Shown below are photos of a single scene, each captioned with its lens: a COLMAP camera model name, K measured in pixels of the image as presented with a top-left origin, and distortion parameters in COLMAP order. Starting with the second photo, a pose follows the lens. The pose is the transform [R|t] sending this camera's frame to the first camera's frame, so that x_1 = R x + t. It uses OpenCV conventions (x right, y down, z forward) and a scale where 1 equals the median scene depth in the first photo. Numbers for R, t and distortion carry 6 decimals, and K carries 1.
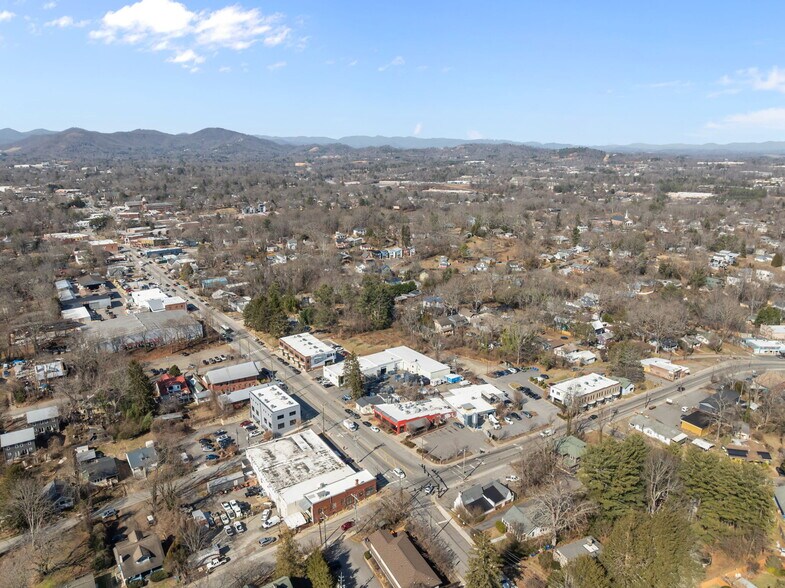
lens RADIAL K [[549.1, 0, 392.5], [0, 549.1, 294.0], [0, 0, 1]] dist [-0.034885, -0.002569]
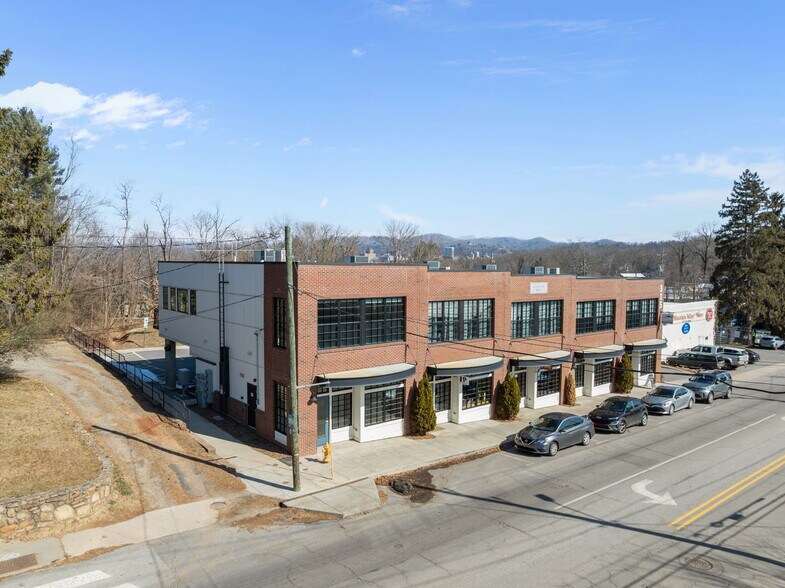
lens RADIAL K [[563.4, 0, 396.5], [0, 563.4, 294.6], [0, 0, 1]] dist [-0.031132, 0.002005]
pose [[-0.087604, -0.048050, 0.994996, -0.306336], [0.243710, 0.967449, 0.068177, 0.089769], [-0.965884, 0.248463, -0.073042, 1.077249]]
